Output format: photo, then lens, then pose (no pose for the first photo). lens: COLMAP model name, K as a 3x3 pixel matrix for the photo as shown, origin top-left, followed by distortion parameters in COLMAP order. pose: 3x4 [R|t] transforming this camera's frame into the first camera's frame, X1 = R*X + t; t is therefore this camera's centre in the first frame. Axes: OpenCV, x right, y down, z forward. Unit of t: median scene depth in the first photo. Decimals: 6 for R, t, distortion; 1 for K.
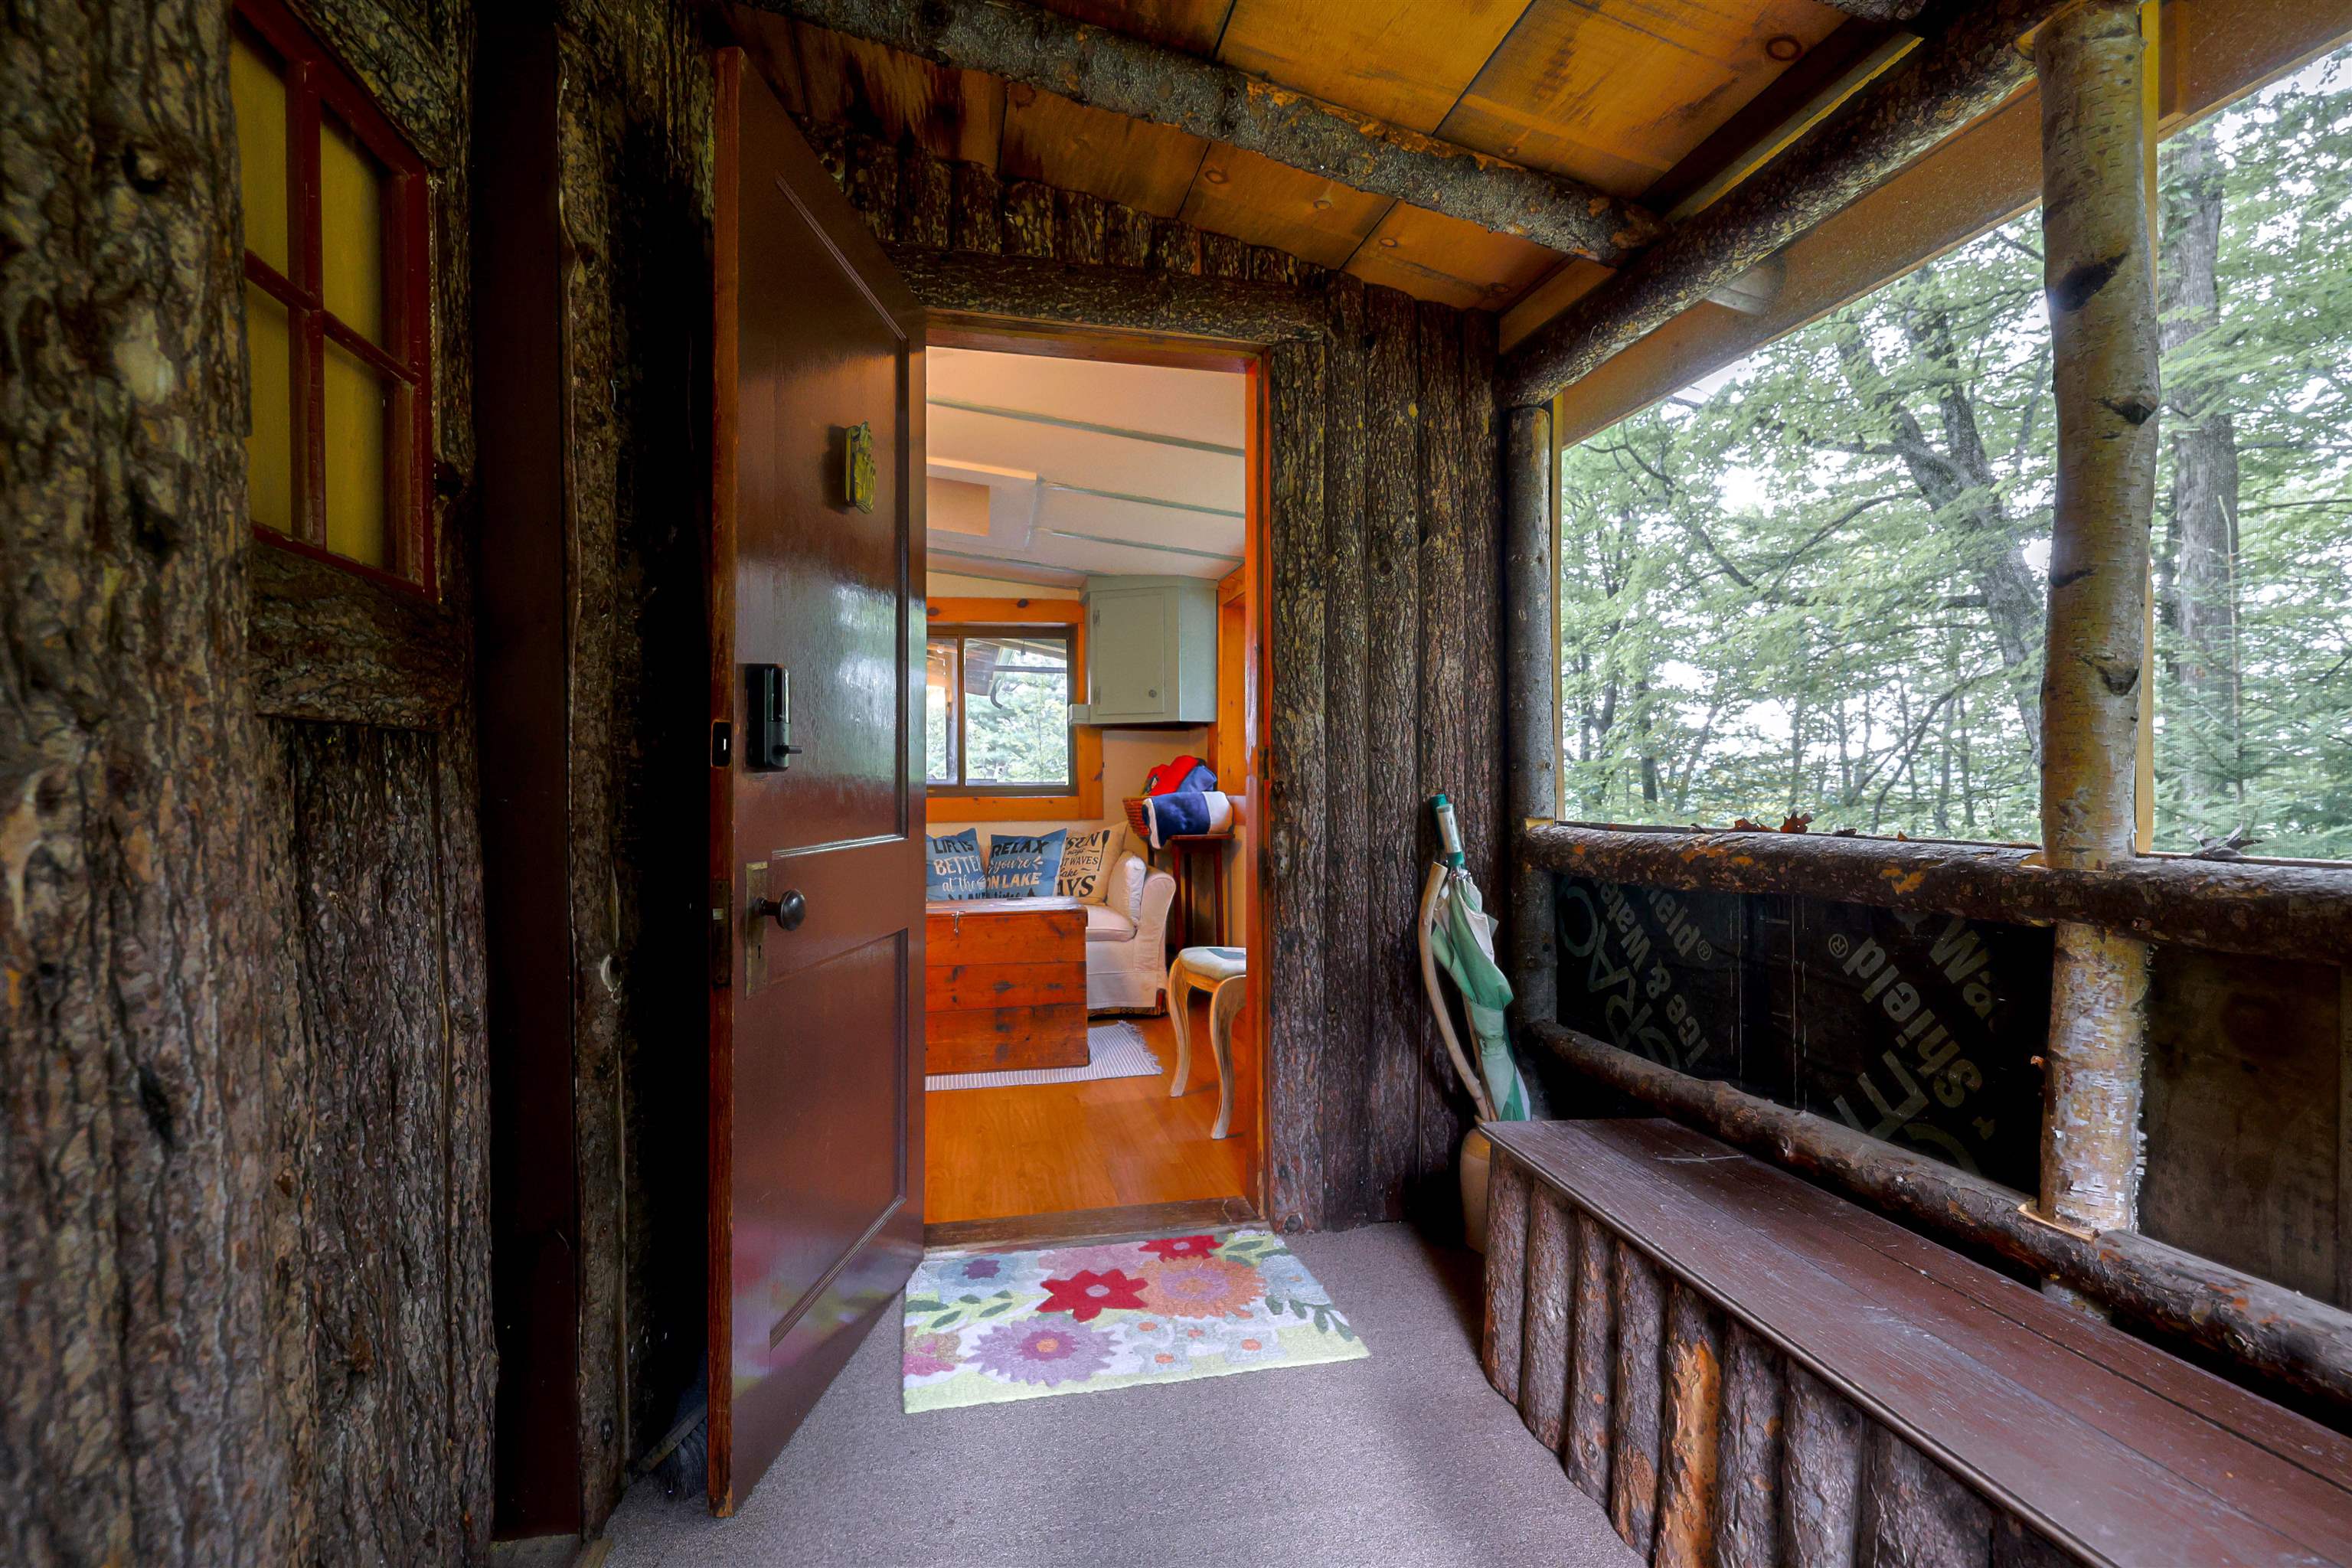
lens RADIAL K [[1040.0, 0, 1195.1], [0, 1040.0, 779.1], [0, 0, 1]] dist [-0.000527, -0.000360]
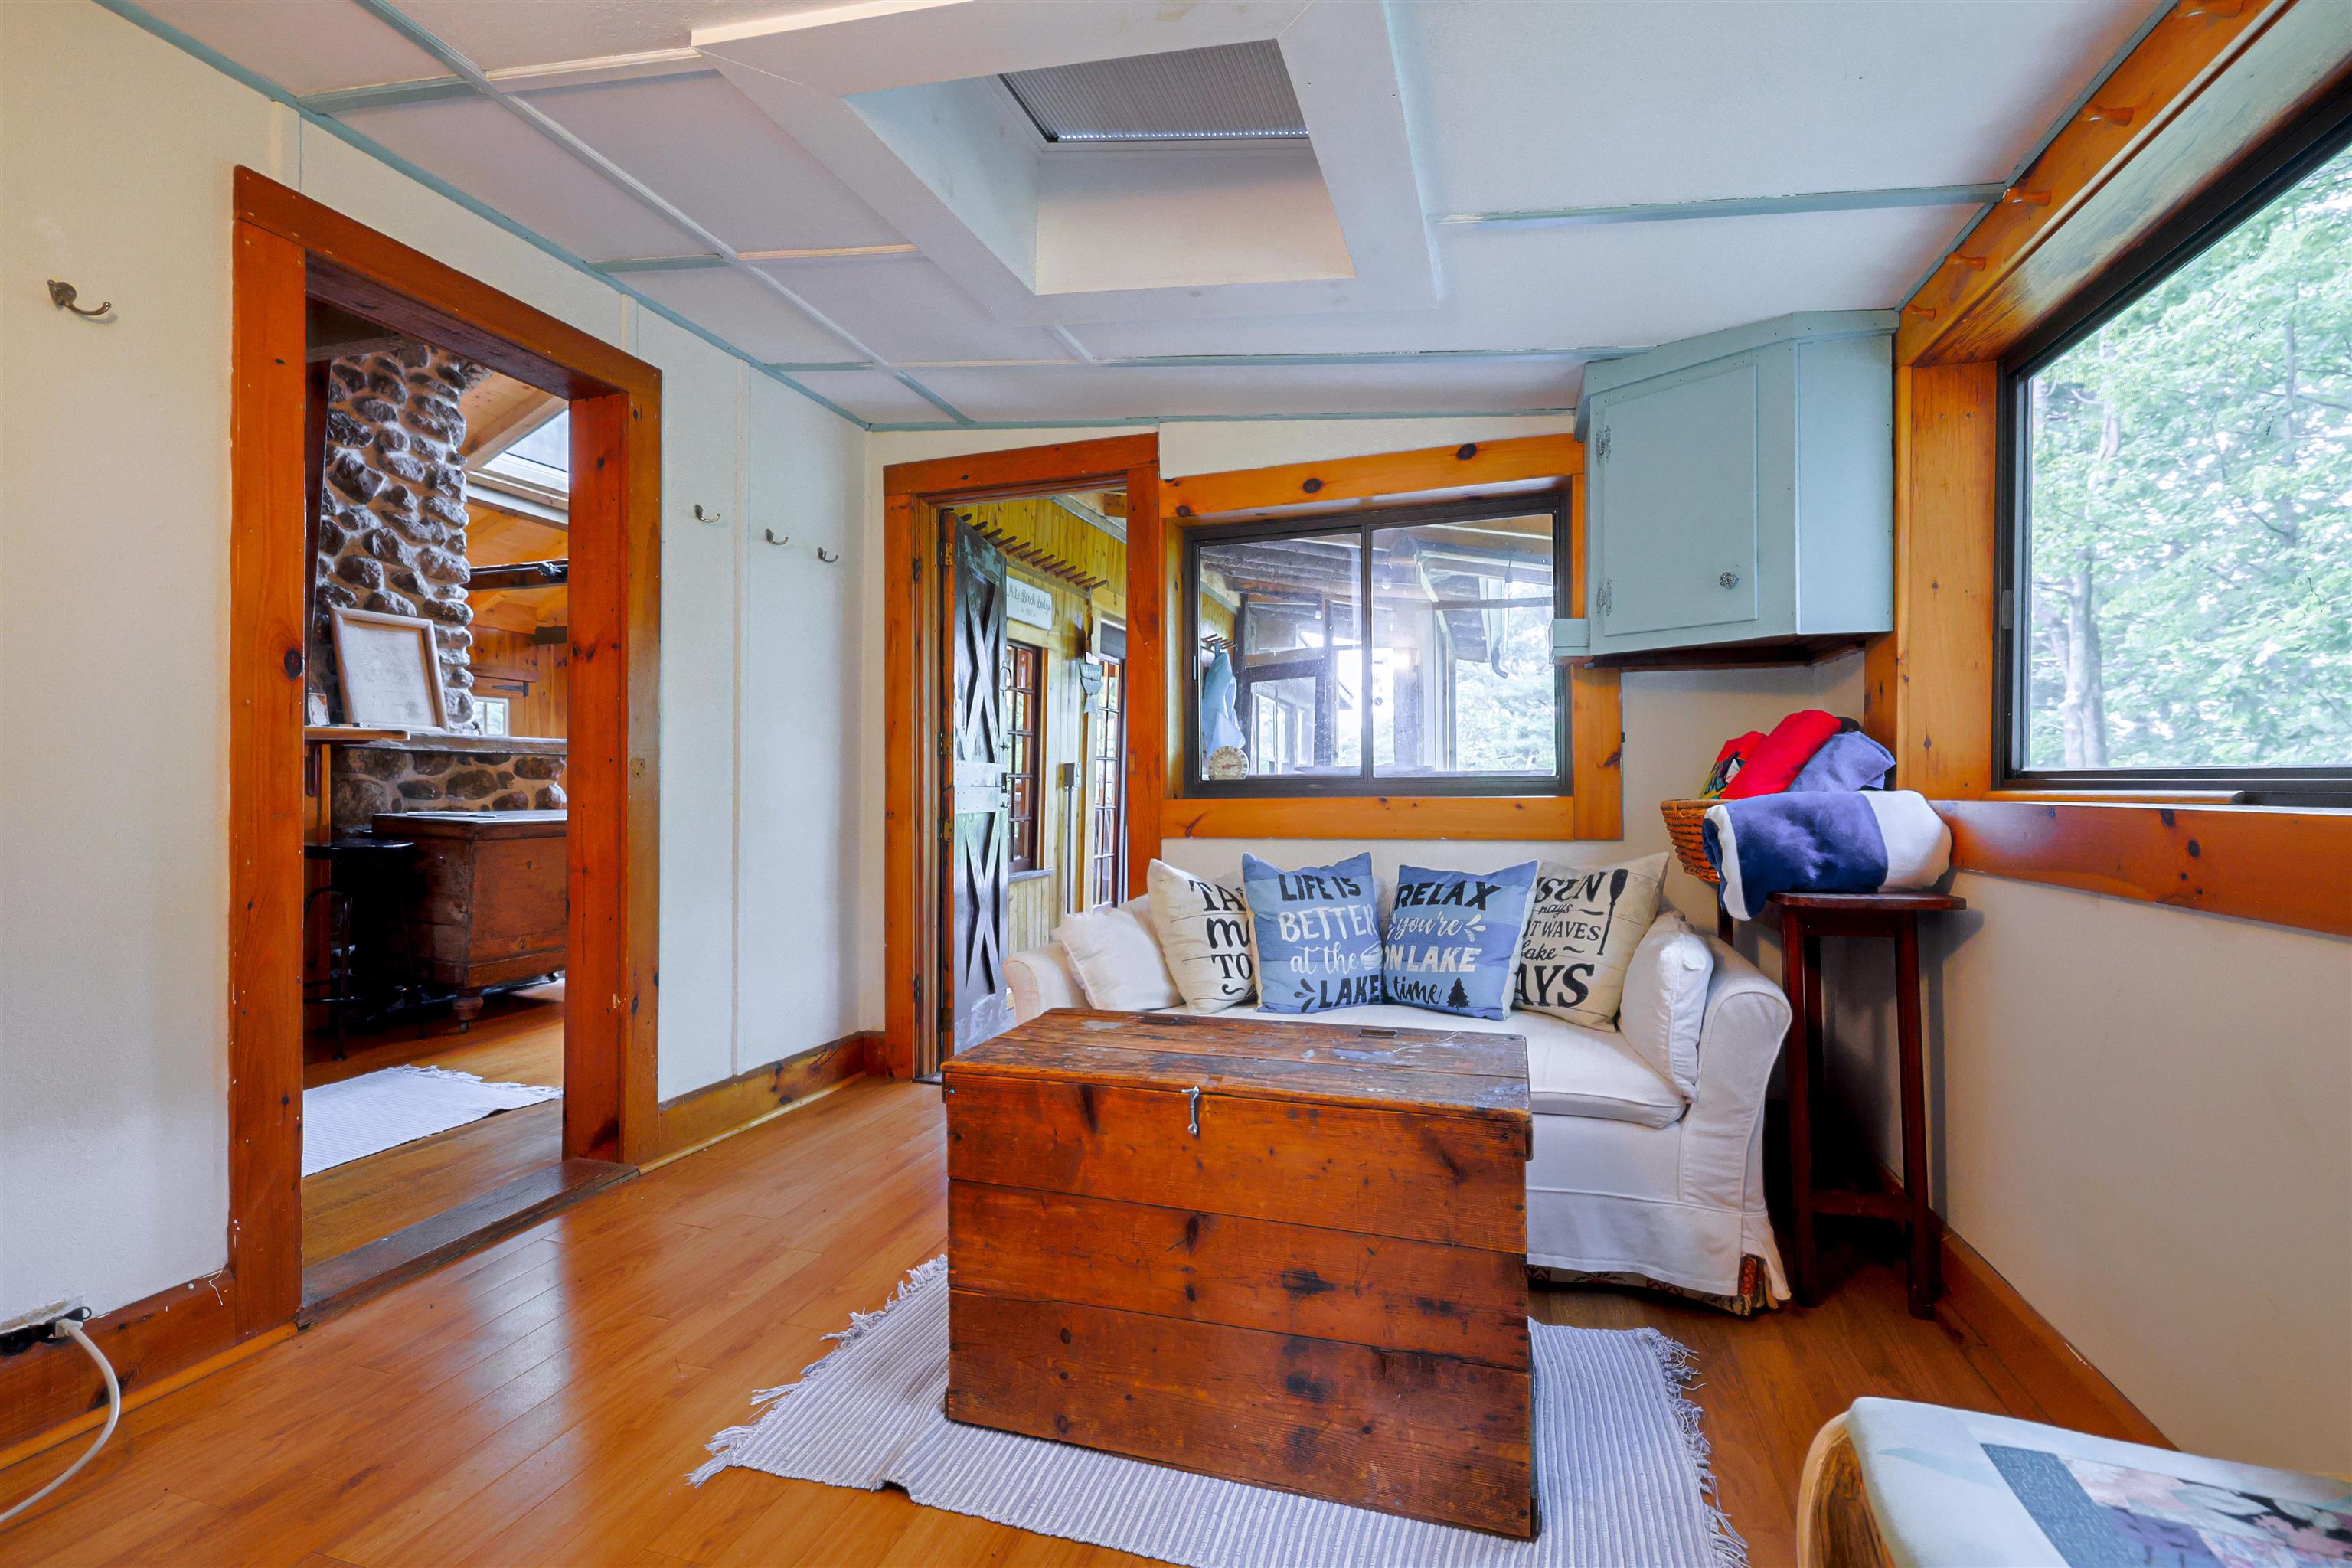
lens RADIAL K [[1040.0, 0, 1195.1], [0, 1040.0, 779.1], [0, 0, 1]] dist [-0.000527, -0.000360]
pose [[0.871739, 0.001193, -0.489970, -0.021455], [0.002547, 0.999972, 0.006967, 0.003795], [0.489965, -0.007321, 0.871712, 0.487843]]
